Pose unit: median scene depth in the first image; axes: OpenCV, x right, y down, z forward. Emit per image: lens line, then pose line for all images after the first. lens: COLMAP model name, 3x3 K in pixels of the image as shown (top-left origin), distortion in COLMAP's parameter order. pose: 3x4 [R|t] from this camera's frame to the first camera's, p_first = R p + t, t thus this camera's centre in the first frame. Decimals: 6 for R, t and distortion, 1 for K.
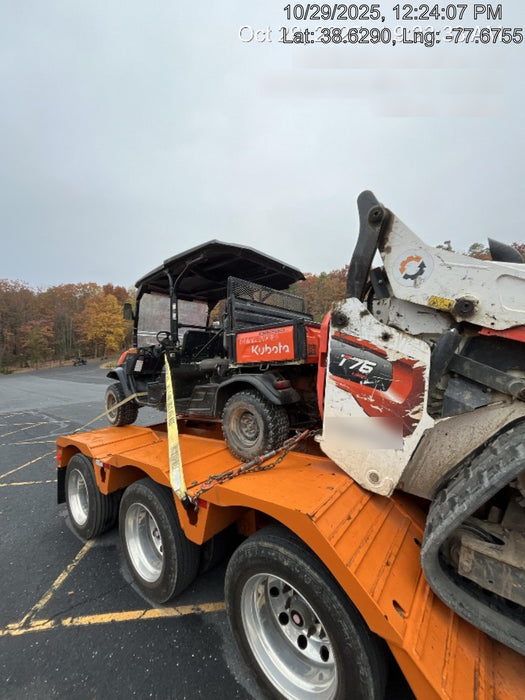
lens RADIAL K [[275.7, 0, 262.5], [0, 275.7, 350.0], [0, 0, 1]] dist [-0.000338, -0.000318]
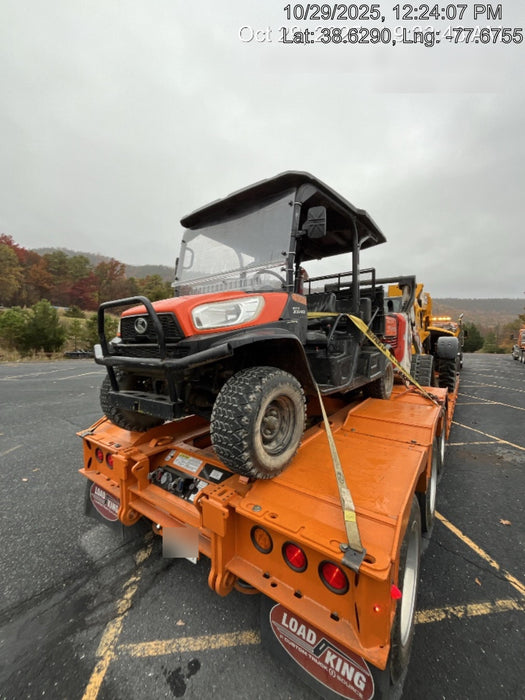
lens RADIAL K [[275.7, 0, 262.5], [0, 275.7, 350.0], [0, 0, 1]] dist [-0.000338, -0.000318]
pose [[-0.020190, 0.013111, 0.999710, -2.148339], [-0.039895, 0.999107, -0.013908, 0.234975], [-0.999000, -0.040164, -0.019649, 2.367683]]
